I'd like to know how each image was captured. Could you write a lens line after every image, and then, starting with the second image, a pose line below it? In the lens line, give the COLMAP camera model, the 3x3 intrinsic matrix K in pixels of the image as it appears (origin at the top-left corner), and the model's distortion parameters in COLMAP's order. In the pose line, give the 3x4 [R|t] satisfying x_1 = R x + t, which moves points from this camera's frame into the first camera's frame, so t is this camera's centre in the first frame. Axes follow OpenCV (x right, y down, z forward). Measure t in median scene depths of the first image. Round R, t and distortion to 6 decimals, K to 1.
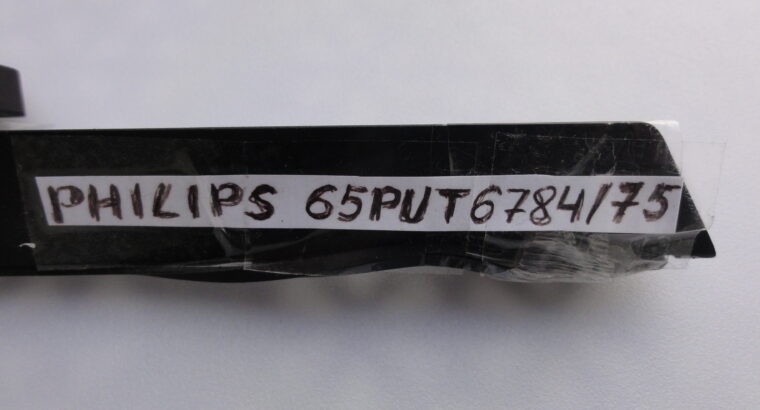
lens RADIAL K [[533.8, 0, 395.3], [0, 533.8, 204.7], [0, 0, 1]] dist [-0.009863, 0.001558]
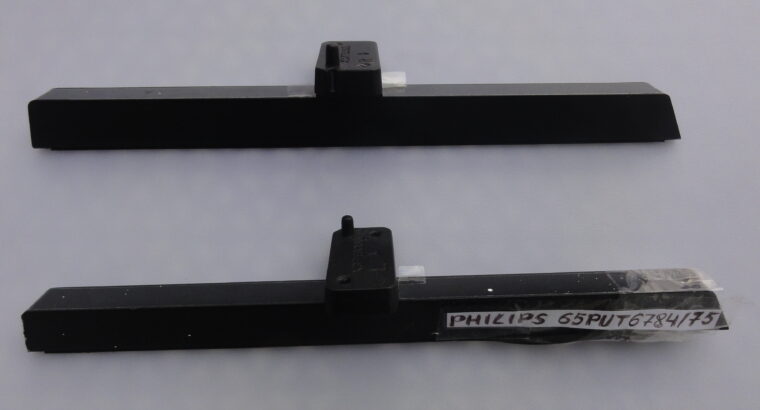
lens RADIAL K [[533.8, 0, 395.3], [0, 533.8, 204.7], [0, 0, 1]] dist [-0.009863, 0.001558]
pose [[0.999925, -0.012077, -0.002209, -0.888580], [0.012139, 0.945553, 0.325241, -1.267813], [-0.001839, -0.325243, 0.945629, -1.070712]]
